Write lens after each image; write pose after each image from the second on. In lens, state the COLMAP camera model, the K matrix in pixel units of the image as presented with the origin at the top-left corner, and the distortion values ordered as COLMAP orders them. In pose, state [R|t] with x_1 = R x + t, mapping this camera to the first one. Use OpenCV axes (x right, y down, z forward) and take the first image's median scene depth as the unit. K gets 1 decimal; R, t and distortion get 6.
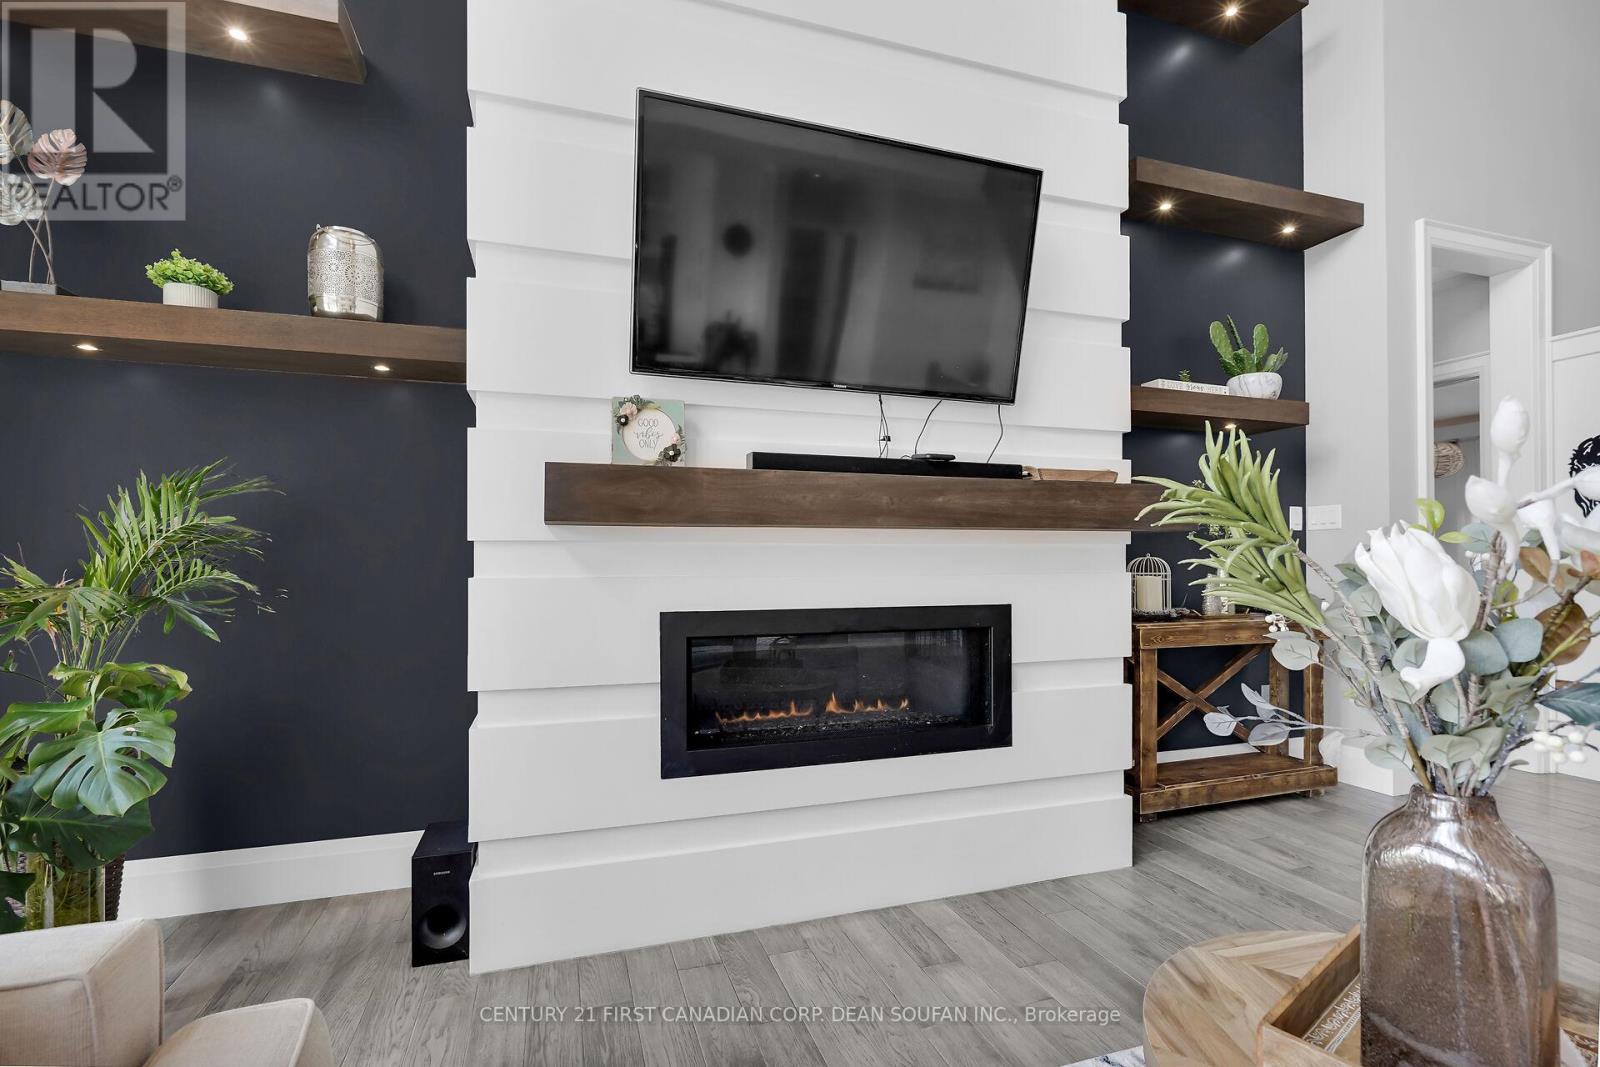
lens RADIAL K [[737.2, 0, 798.3], [0, 737.2, 548.4], [0, 0, 1]] dist [0.001020, -0.000190]
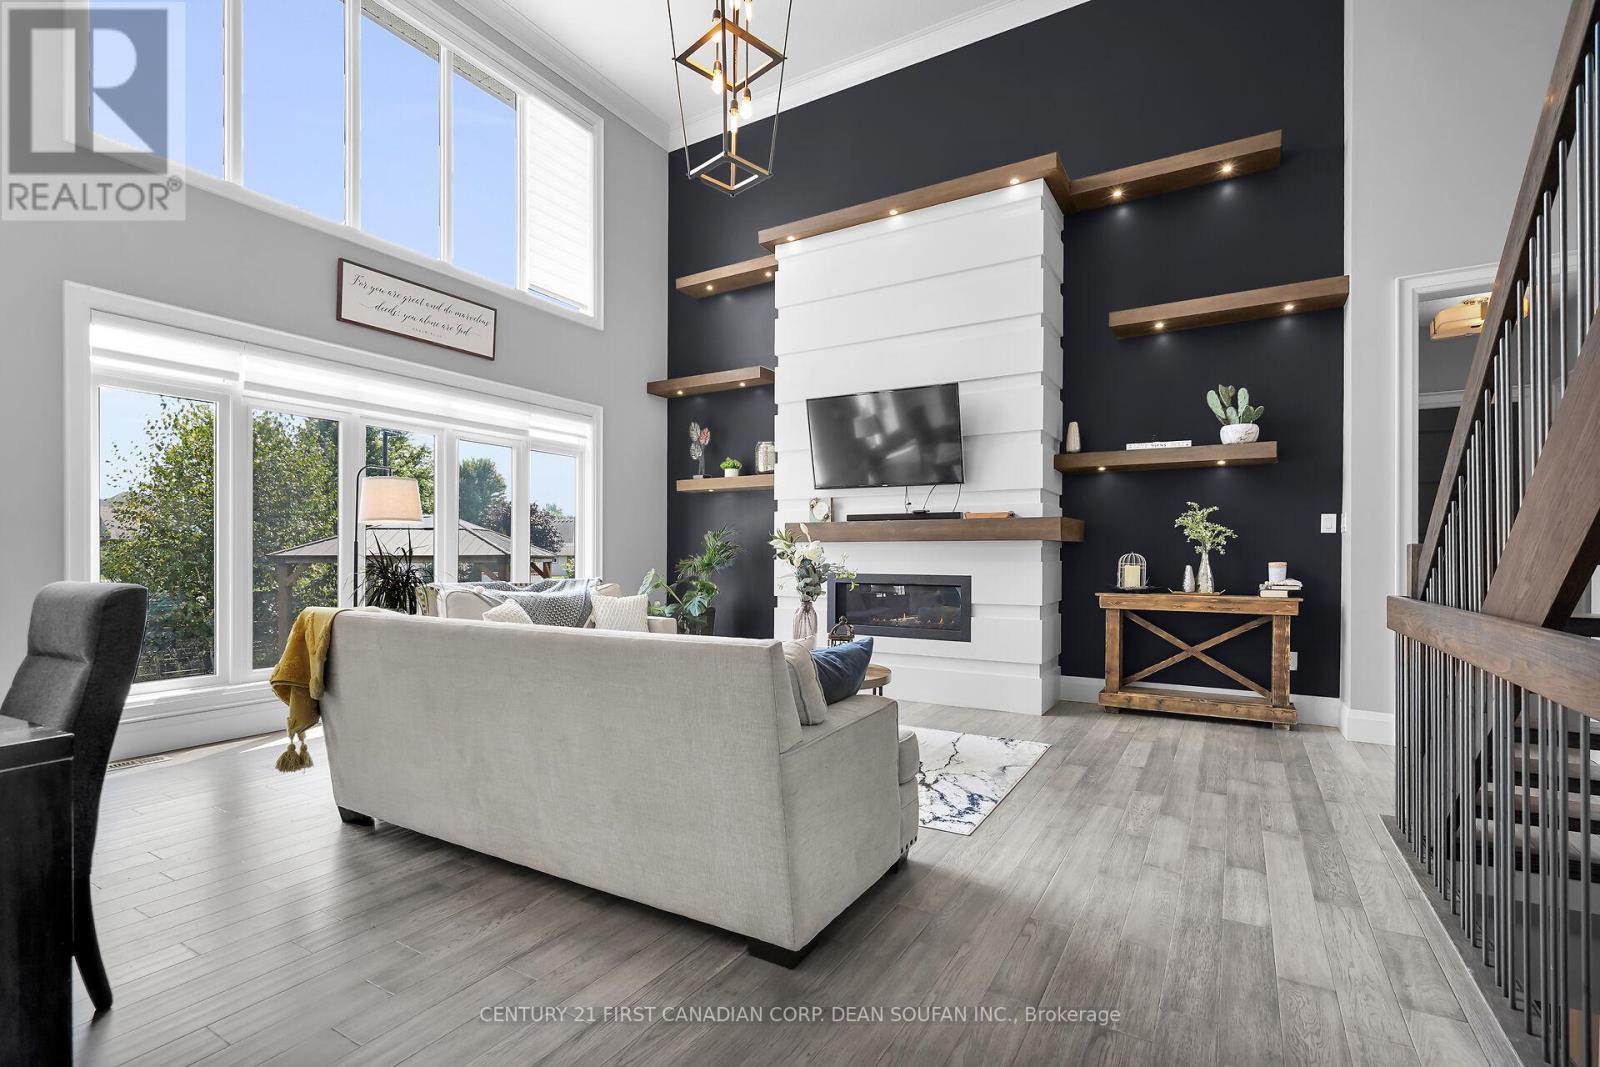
lens RADIAL K [[737.2, 0, 798.3], [0, 737.2, 548.4], [0, 0, 1]] dist [0.001020, -0.000190]
pose [[0.661400, -0.004646, -0.750019, 1.640896], [0.005029, 0.999986, -0.001759, -0.003023], [0.750017, -0.002609, 0.661414, -0.831315]]
